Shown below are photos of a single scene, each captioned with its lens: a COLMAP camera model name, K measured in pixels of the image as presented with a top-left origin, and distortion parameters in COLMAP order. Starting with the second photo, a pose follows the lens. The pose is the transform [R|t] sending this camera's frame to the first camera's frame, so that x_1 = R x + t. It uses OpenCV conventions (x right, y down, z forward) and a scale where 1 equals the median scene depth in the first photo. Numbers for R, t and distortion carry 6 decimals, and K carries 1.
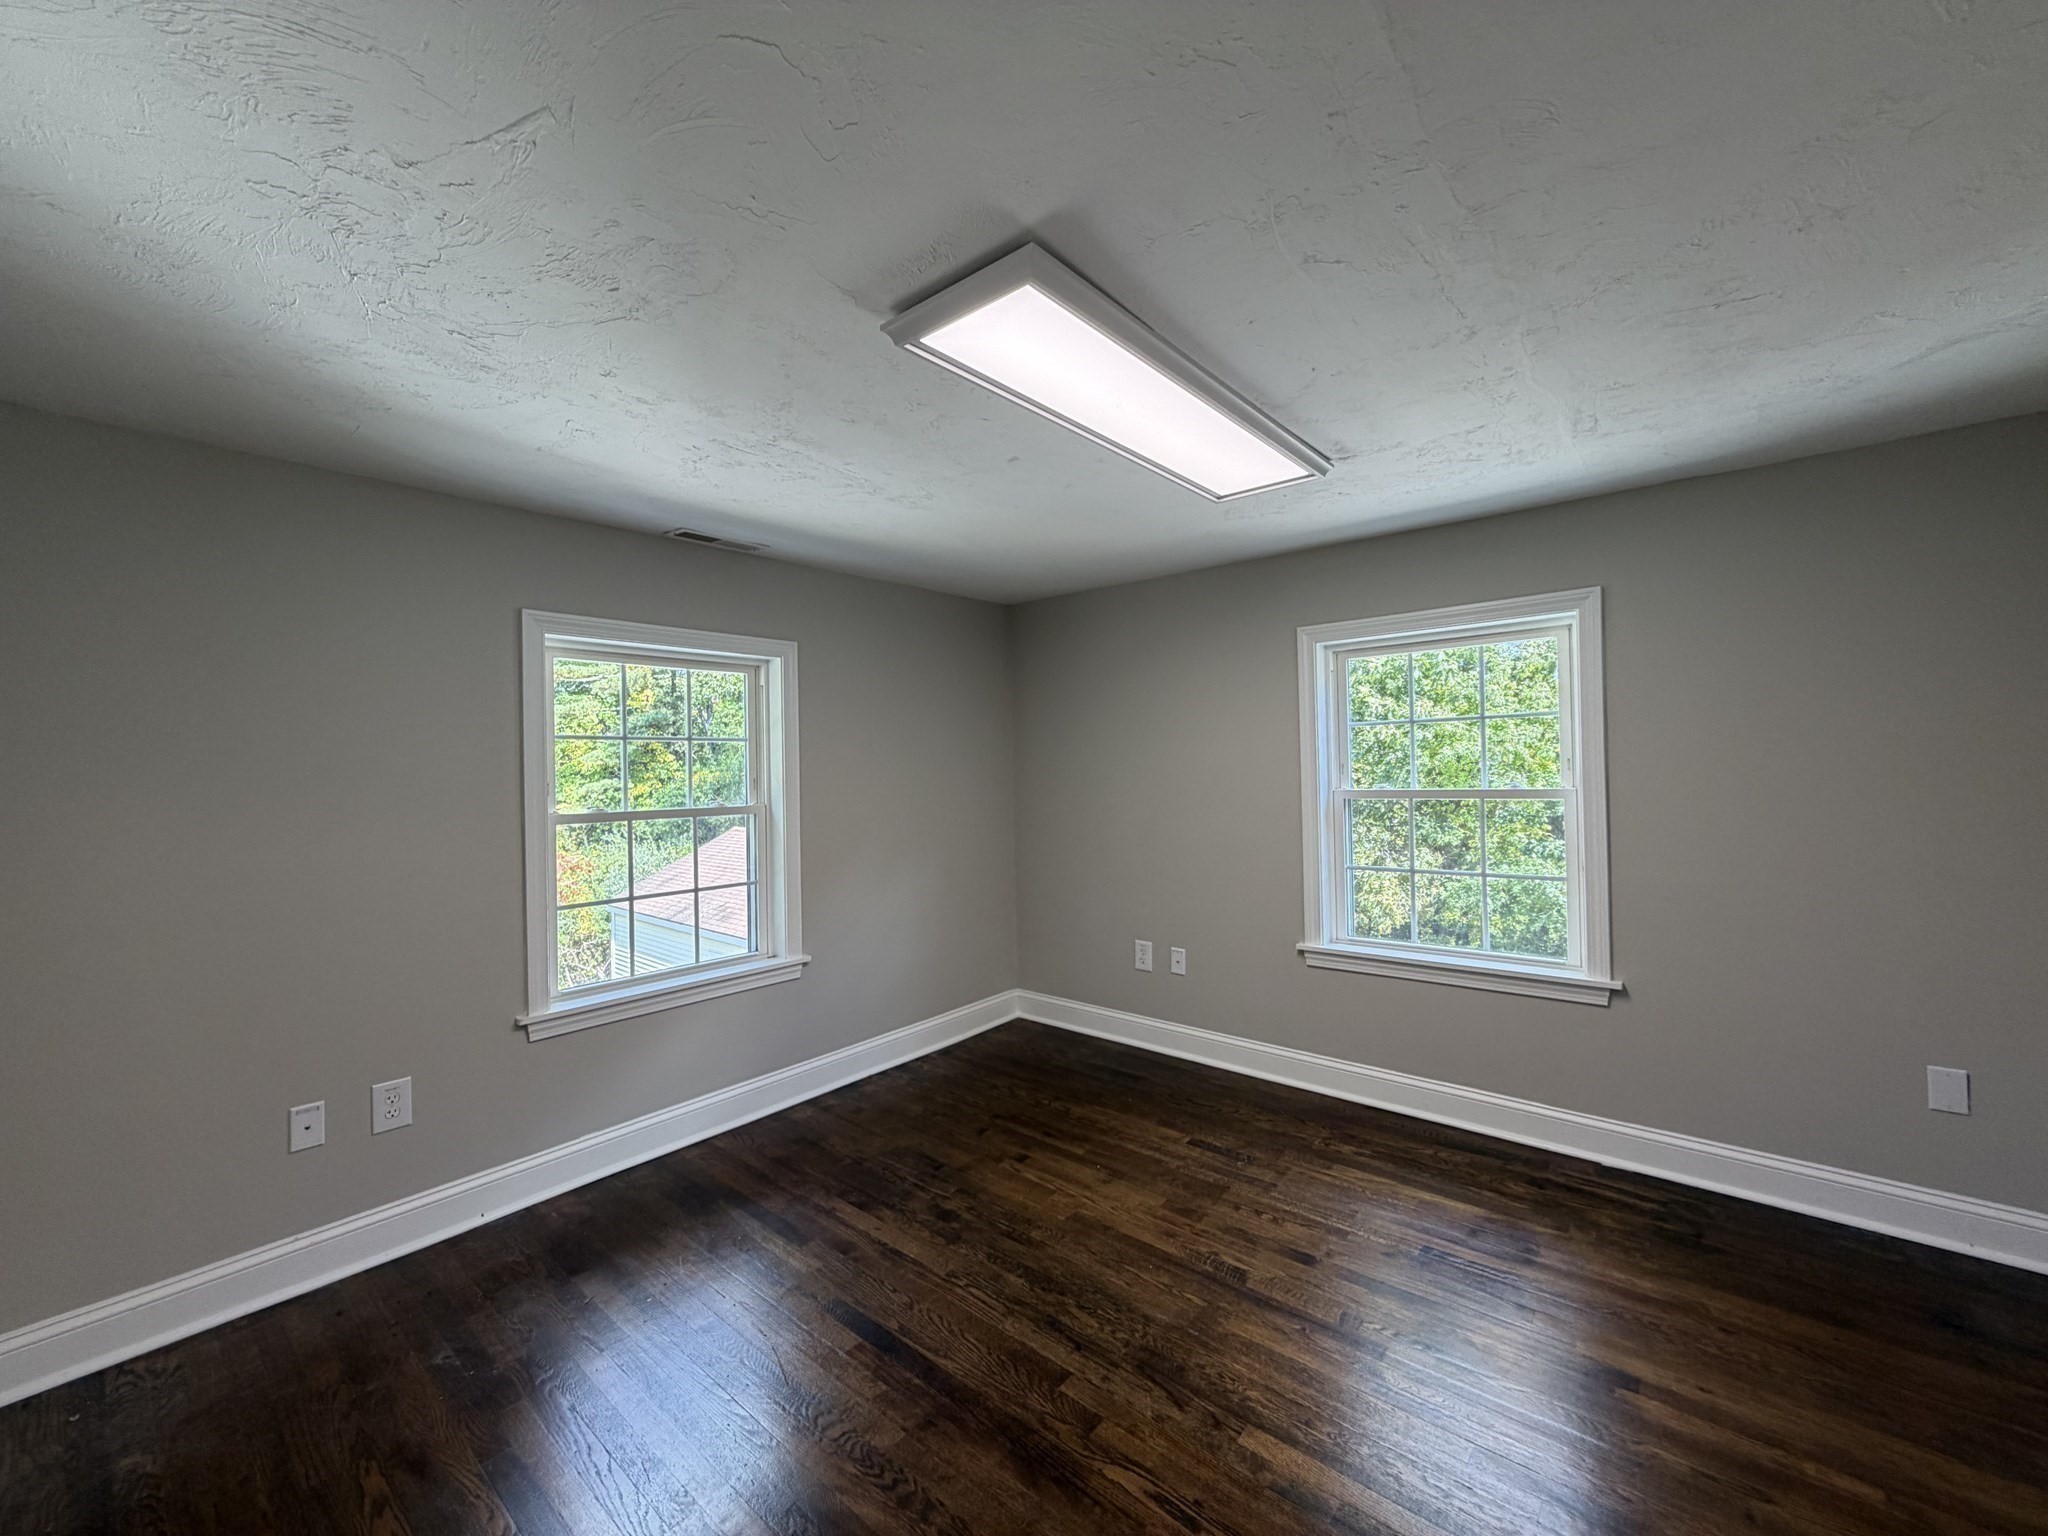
lens RADIAL K [[814.7, 0, 1018.0], [0, 814.7, 766.2], [0, 0, 1]] dist [-0.001327, -0.000066]
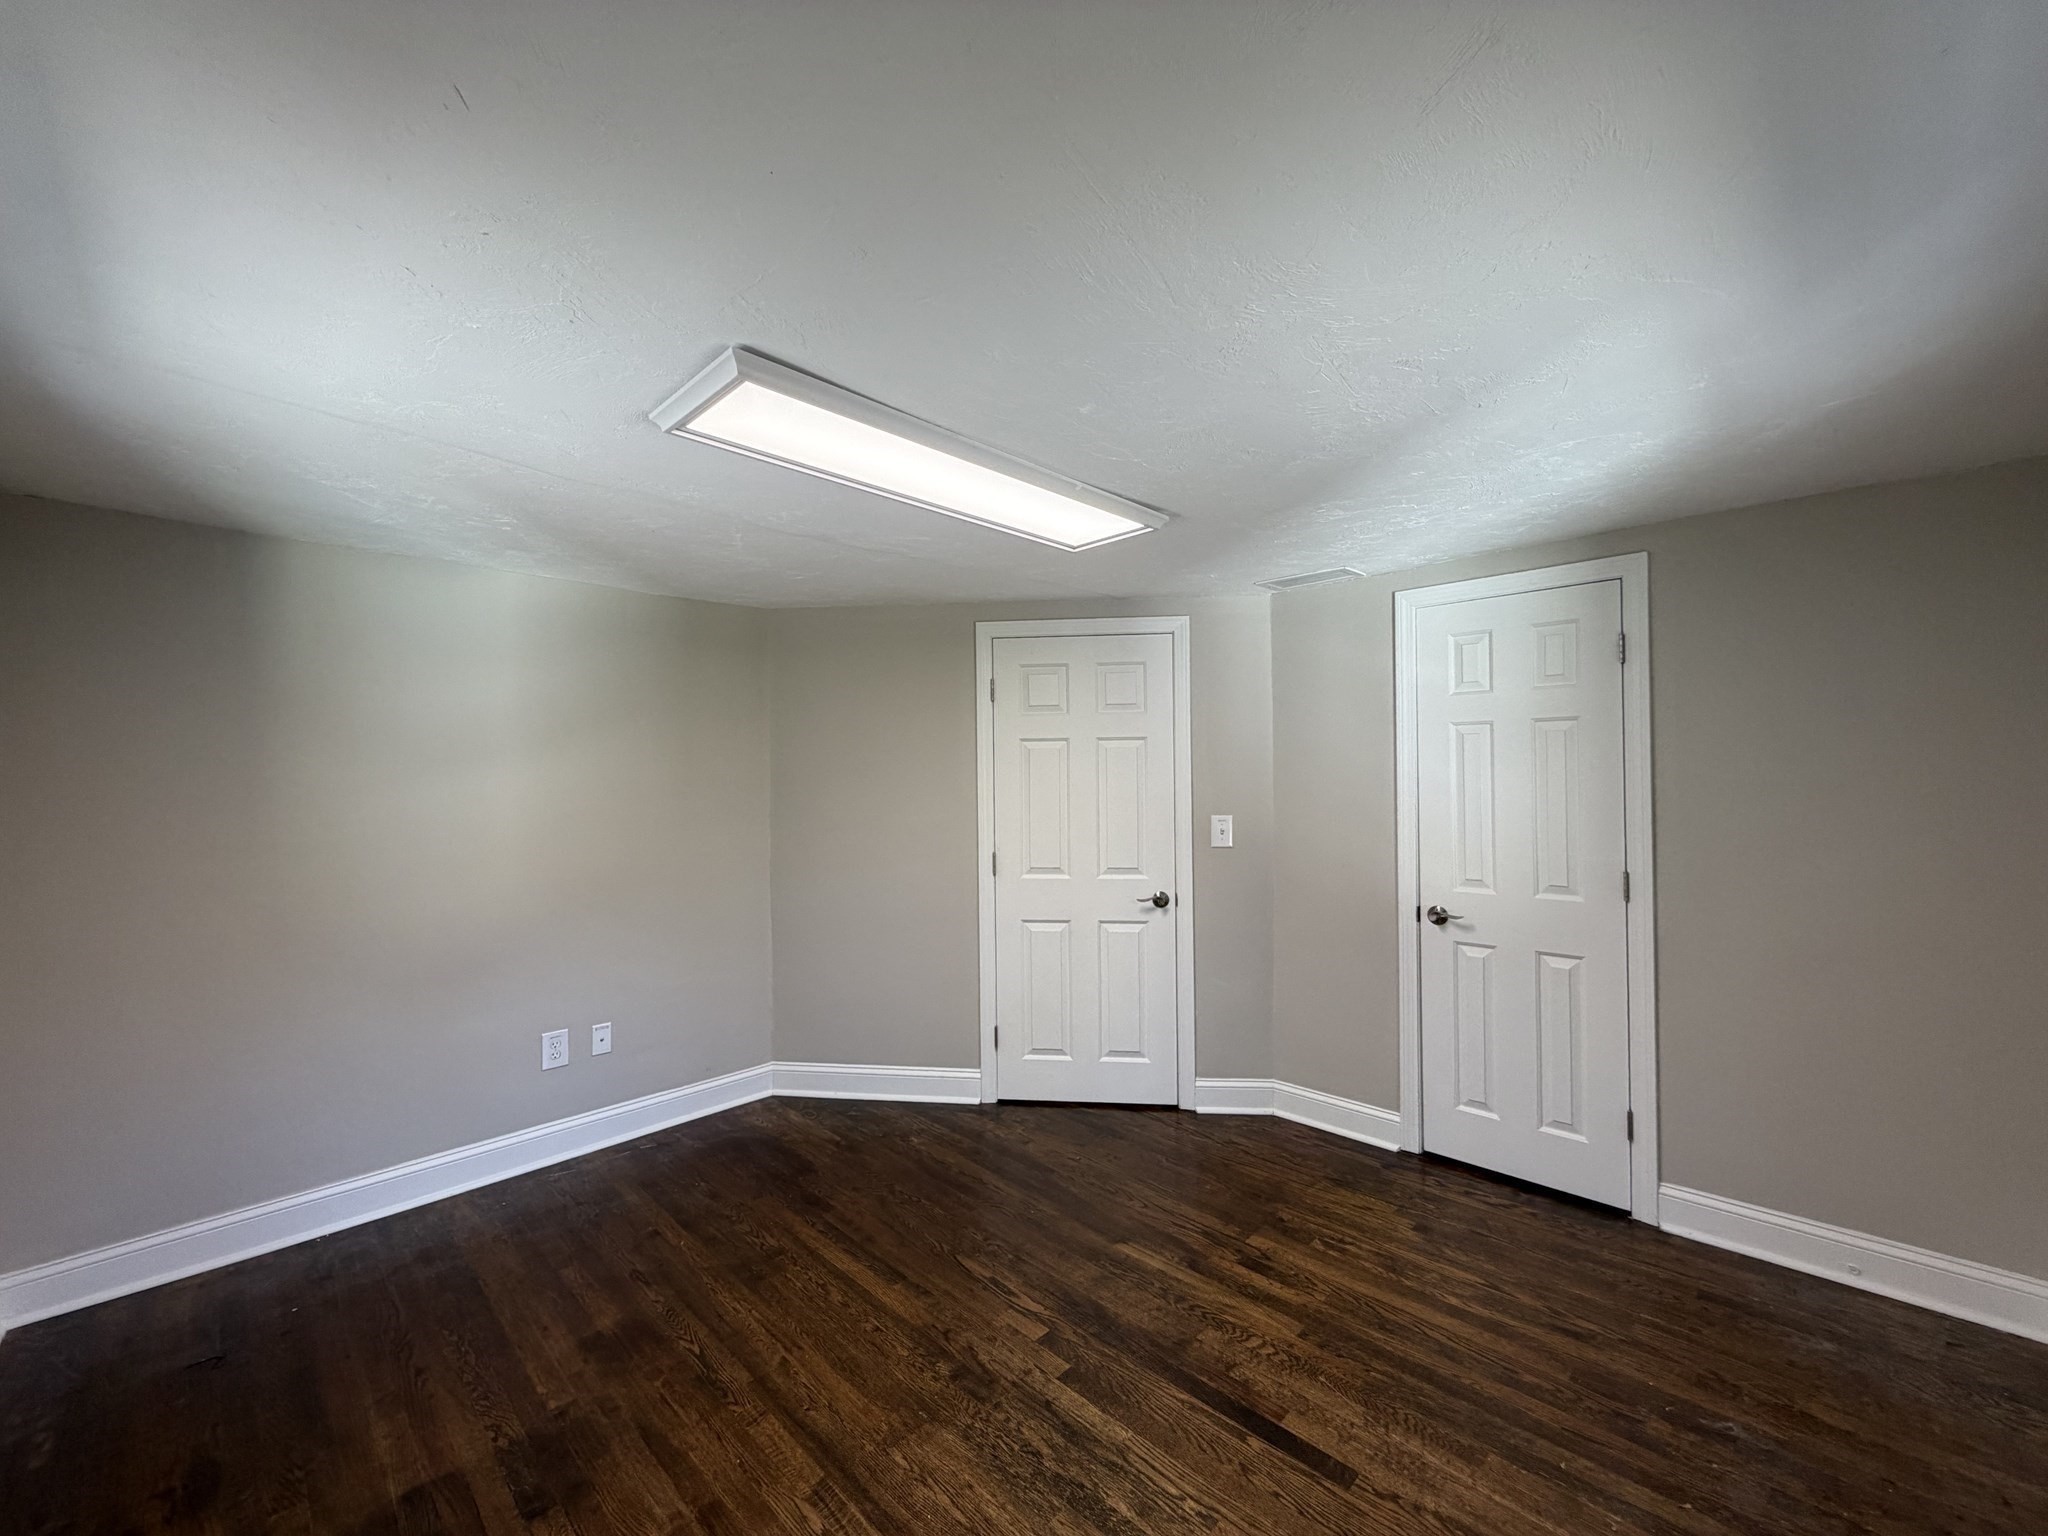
lens RADIAL K [[814.7, 0, 1018.0], [0, 814.7, 766.2], [0, 0, 1]] dist [-0.001327, -0.000066]
pose [[-0.996864, 0.029477, 0.073439, 0.015282], [0.028314, 0.999457, -0.016832, -0.035472], [-0.073895, -0.014700, -0.997158, 1.968609]]
